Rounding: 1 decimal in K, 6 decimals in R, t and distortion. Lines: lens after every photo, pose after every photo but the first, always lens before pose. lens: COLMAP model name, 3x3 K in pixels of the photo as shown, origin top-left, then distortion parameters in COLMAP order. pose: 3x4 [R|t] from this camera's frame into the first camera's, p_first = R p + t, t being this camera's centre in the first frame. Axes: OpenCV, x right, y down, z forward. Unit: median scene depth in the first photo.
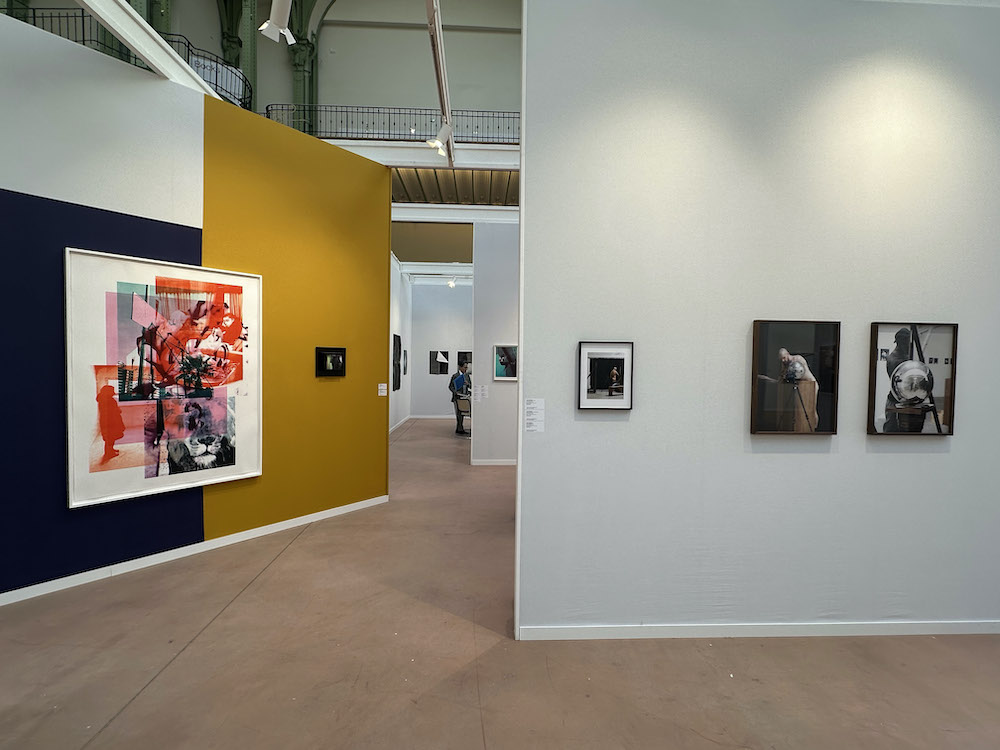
lens RADIAL K [[497.3, 0, 501.2], [0, 497.3, 375.7], [0, 0, 1]] dist [-0.000730, -0.002499]
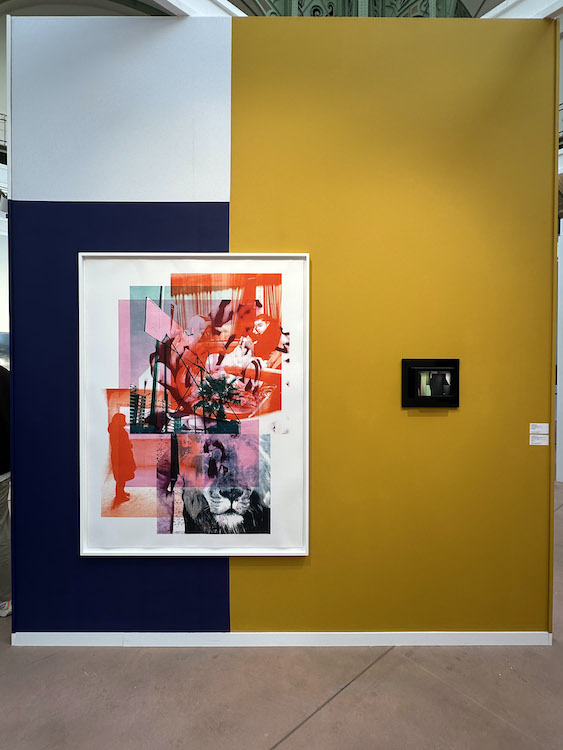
lens RADIAL K [[373.0, 0, 281.4], [0, 373.0, 374.7], [0, 0, 1]] dist [-0.000730, -0.002499]
pose [[0.611459, -0.006808, -0.791247, -0.123569], [-0.018048, 0.999583, -0.022547, -0.031152], [0.791071, 0.028067, 0.611081, 0.737588]]
